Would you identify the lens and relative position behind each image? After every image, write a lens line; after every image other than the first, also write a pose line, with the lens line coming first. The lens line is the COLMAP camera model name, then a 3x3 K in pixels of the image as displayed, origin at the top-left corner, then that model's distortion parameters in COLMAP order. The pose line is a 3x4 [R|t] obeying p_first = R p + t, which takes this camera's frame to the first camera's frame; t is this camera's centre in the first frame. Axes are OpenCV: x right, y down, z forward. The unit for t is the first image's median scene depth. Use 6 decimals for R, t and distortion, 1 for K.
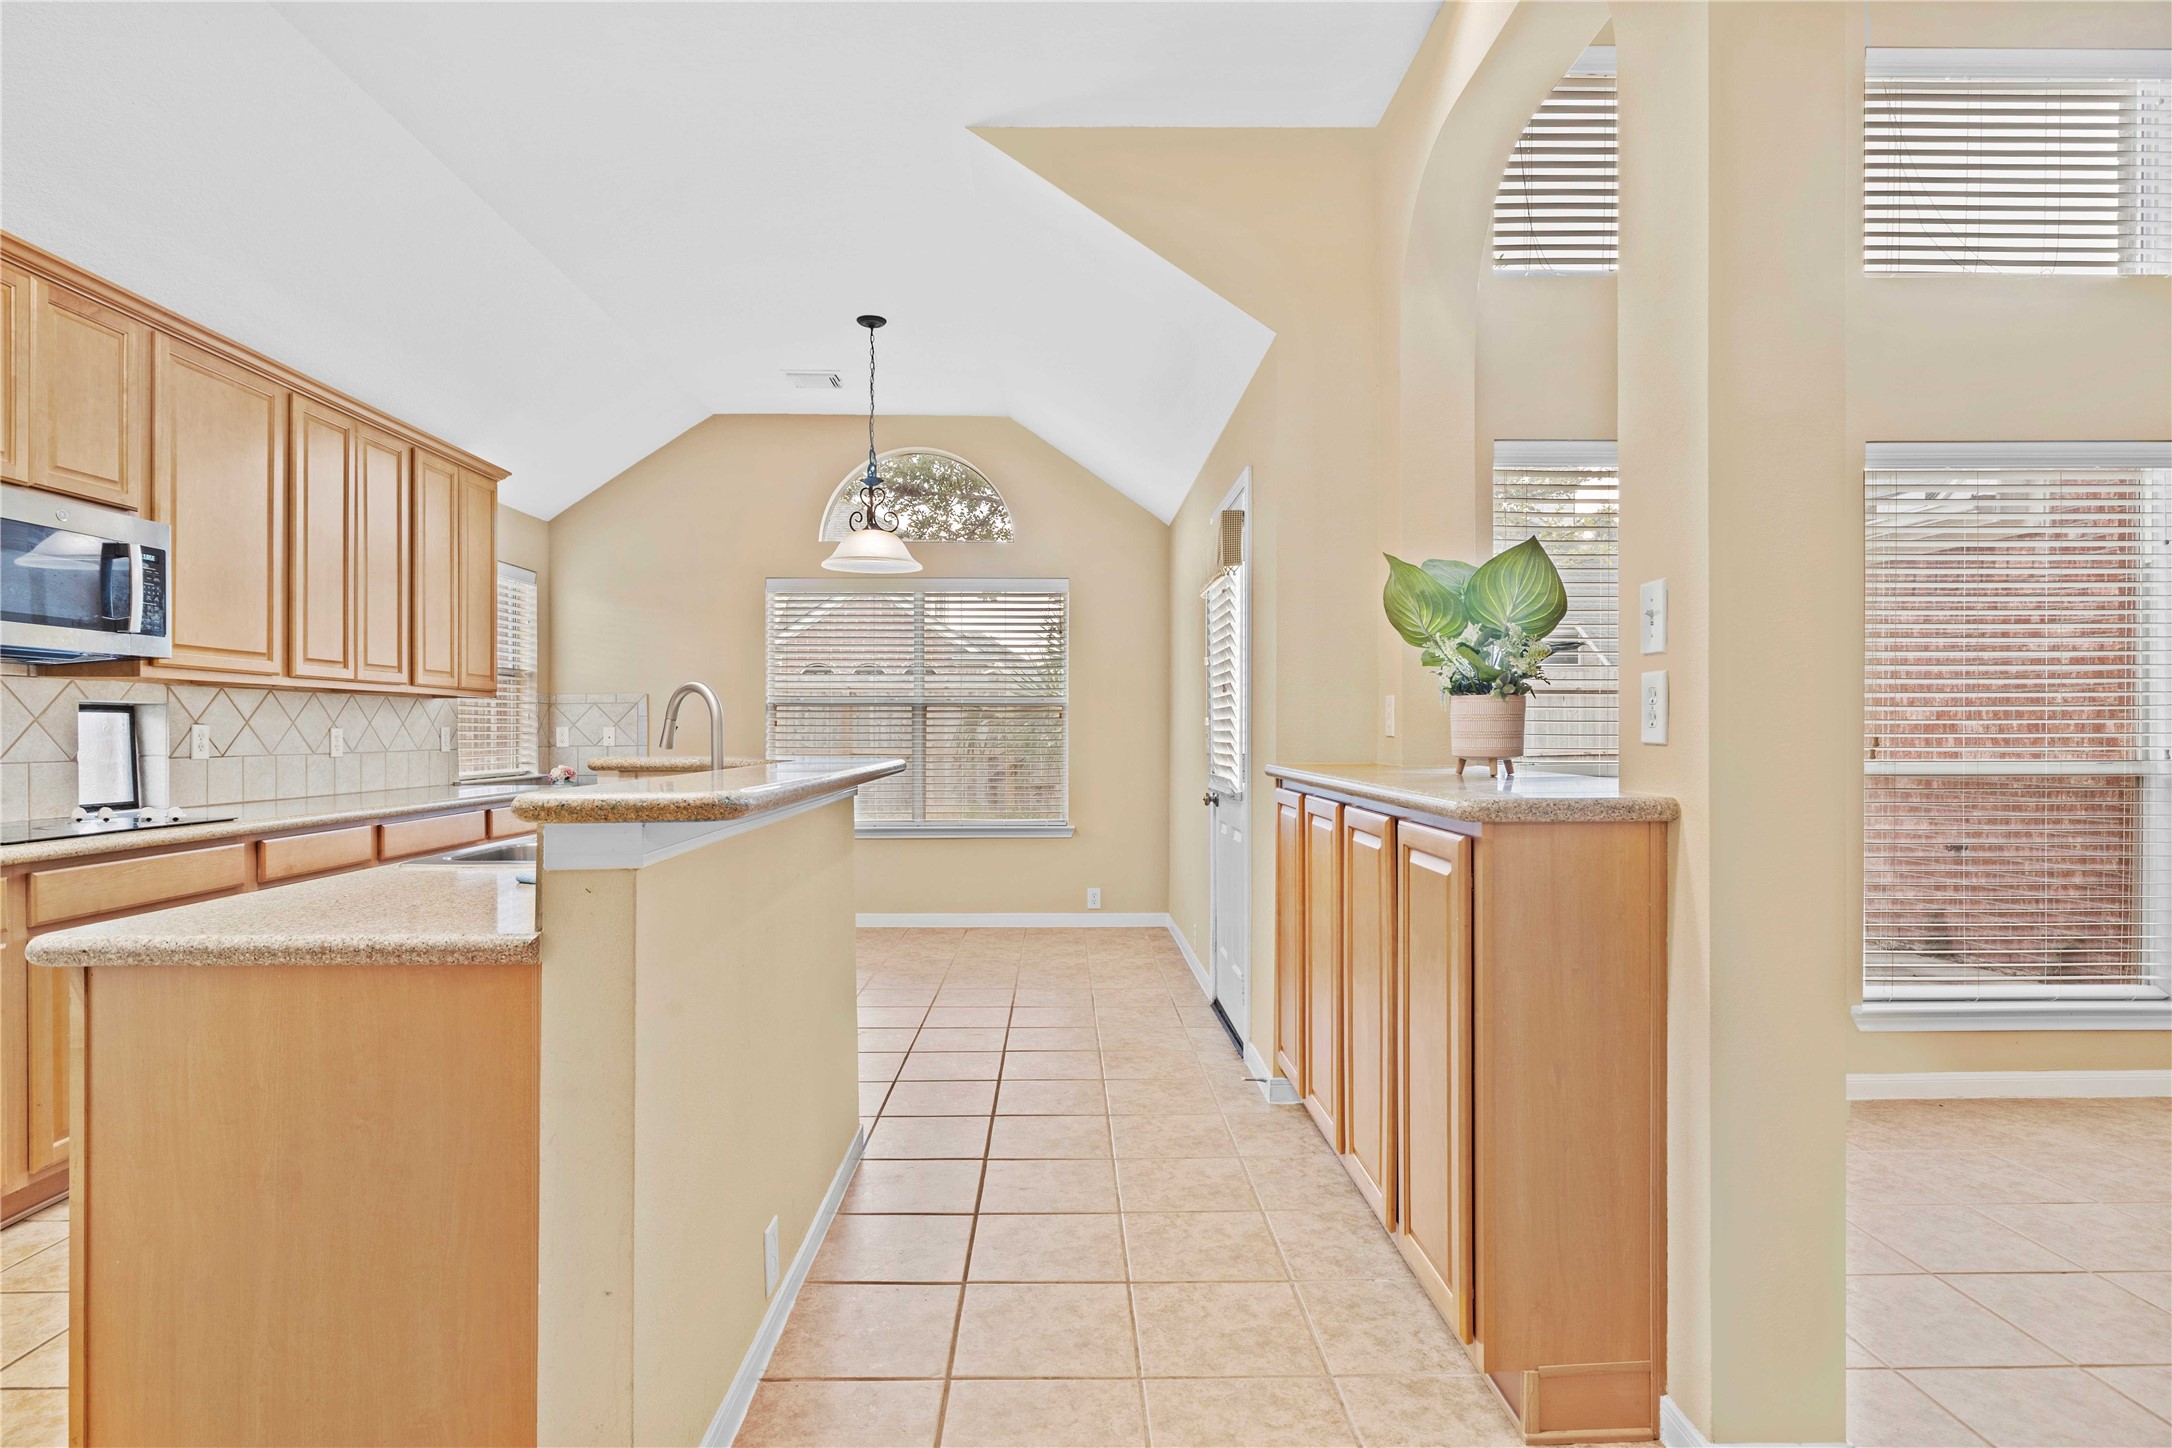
lens RADIAL K [[1143.2, 0, 1064.9], [0, 1143.2, 672.1], [0, 0, 1]] dist [0.003904, 0.001066]
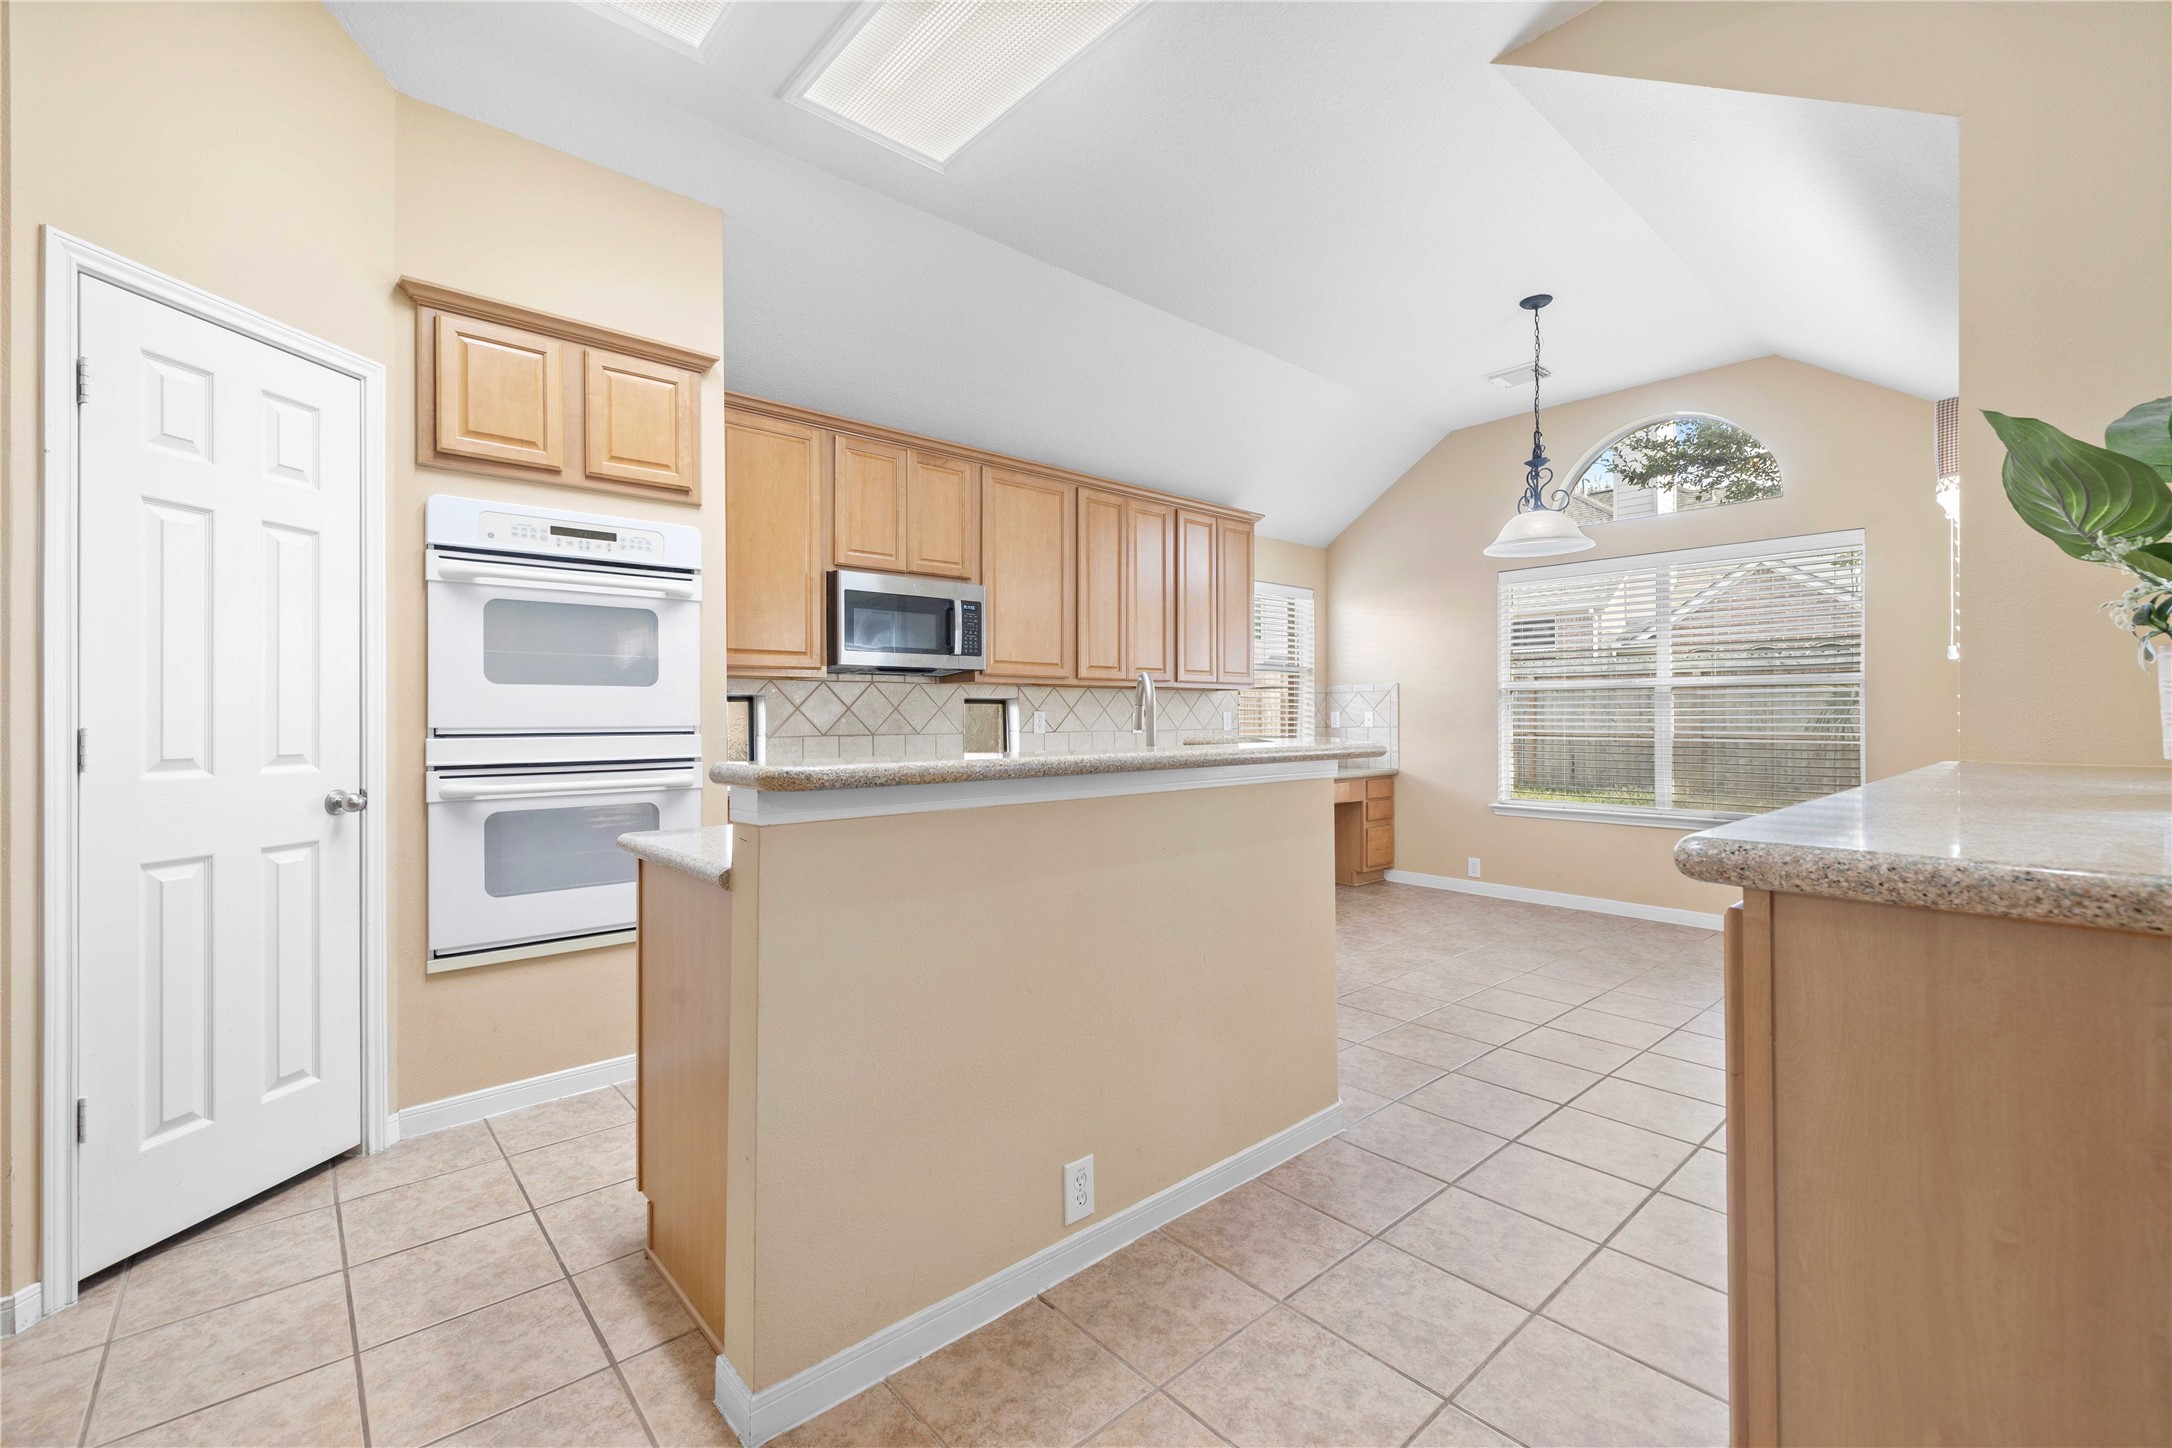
lens RADIAL K [[918.2, 0, 1080.2], [0, 918.2, 677.0], [0, 0, 1]] dist [0.005878, 0.000865]
pose [[0.651601, -0.033684, -0.757814, 0.231198], [0.041625, 0.999096, -0.008618, 0.012515], [0.757419, -0.025928, 0.652414, 0.233654]]
